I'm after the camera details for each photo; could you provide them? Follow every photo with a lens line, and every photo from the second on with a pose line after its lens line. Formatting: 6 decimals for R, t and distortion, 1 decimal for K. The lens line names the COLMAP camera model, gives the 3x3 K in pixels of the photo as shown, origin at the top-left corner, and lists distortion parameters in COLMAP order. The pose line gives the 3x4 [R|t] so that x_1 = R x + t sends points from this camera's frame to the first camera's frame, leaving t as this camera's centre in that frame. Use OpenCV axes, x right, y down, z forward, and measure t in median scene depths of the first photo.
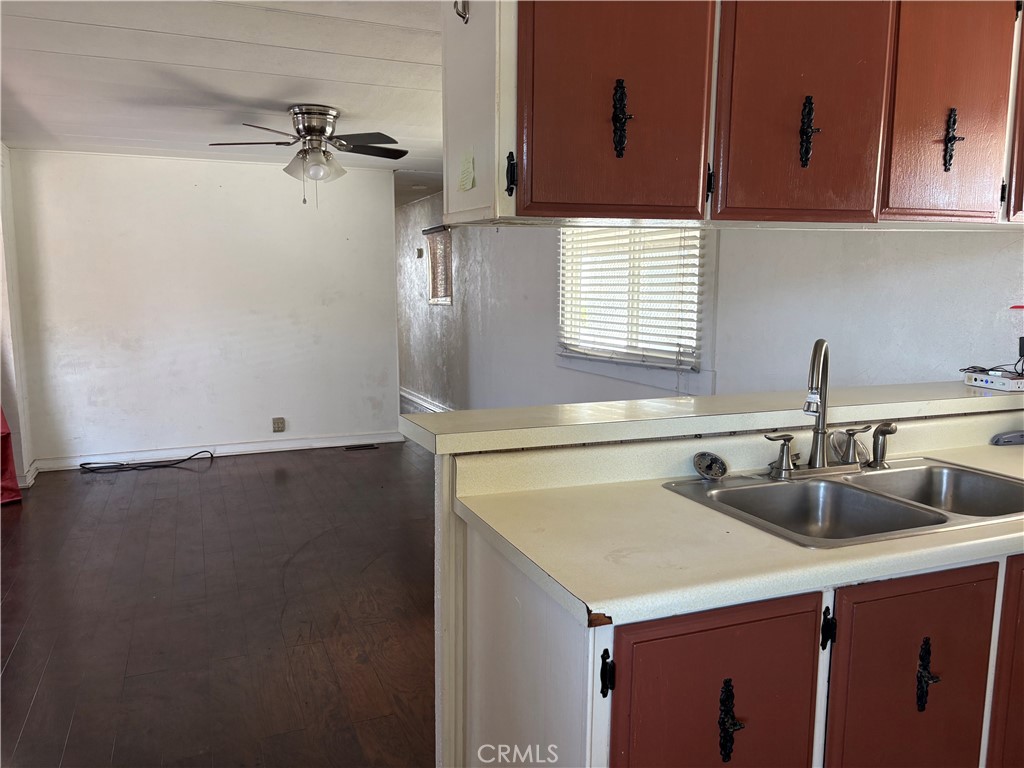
lens RADIAL K [[766.2, 0, 516.3], [0, 766.2, 376.8], [0, 0, 1]] dist [0.026736, -0.016393]
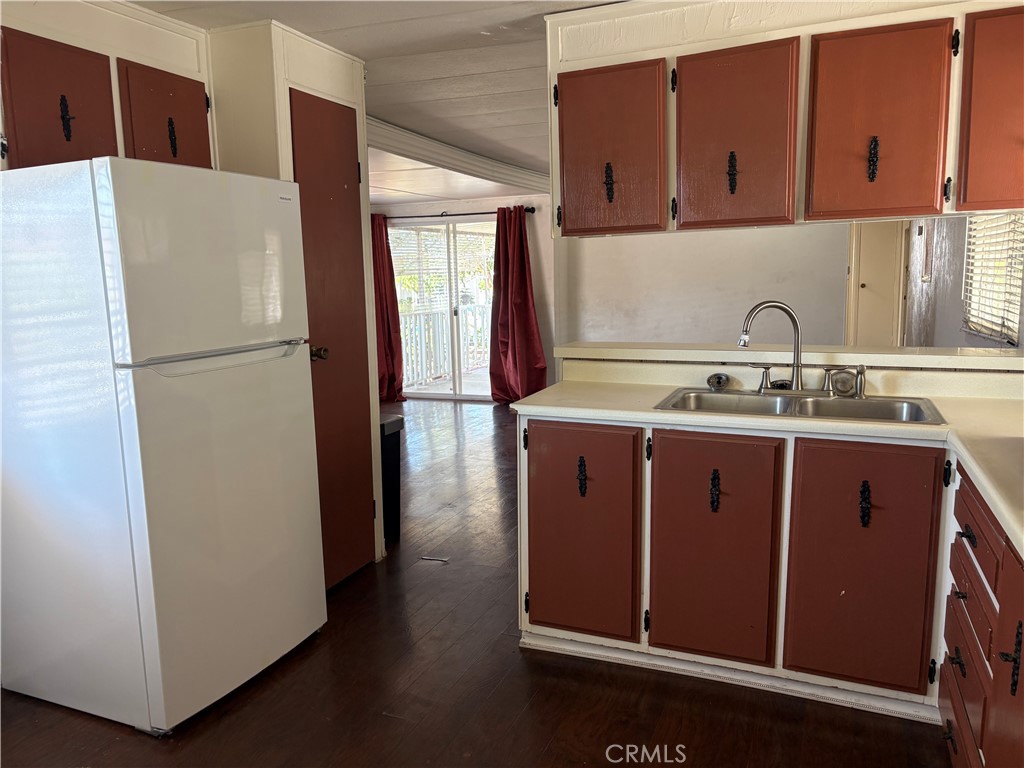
lens RADIAL K [[766.2, 0, 505.3], [0, 766.2, 389.3], [0, 0, 1]] dist [0.026736, -0.016393]
pose [[0.704817, 0.090795, -0.703554, 0.350543], [-0.062007, 0.995865, 0.066400, 0.017711], [0.706674, -0.003175, 0.707533, -0.141445]]
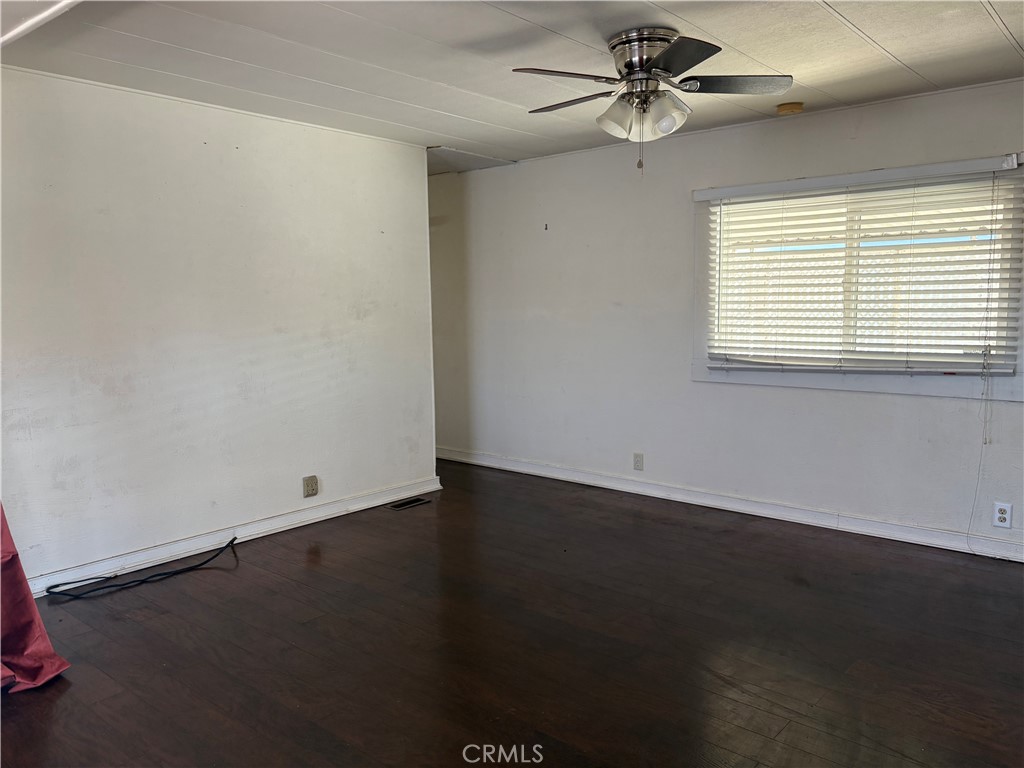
lens RADIAL K [[766.2, 0, 512.8], [0, 766.2, 378.1], [0, 0, 1]] dist [0.026736, -0.016393]
pose [[0.897819, -0.053588, 0.437092, -0.531361], [0.063390, 0.997958, -0.007858, -0.024926], [-0.435778, 0.034762, 0.899382, 0.316018]]
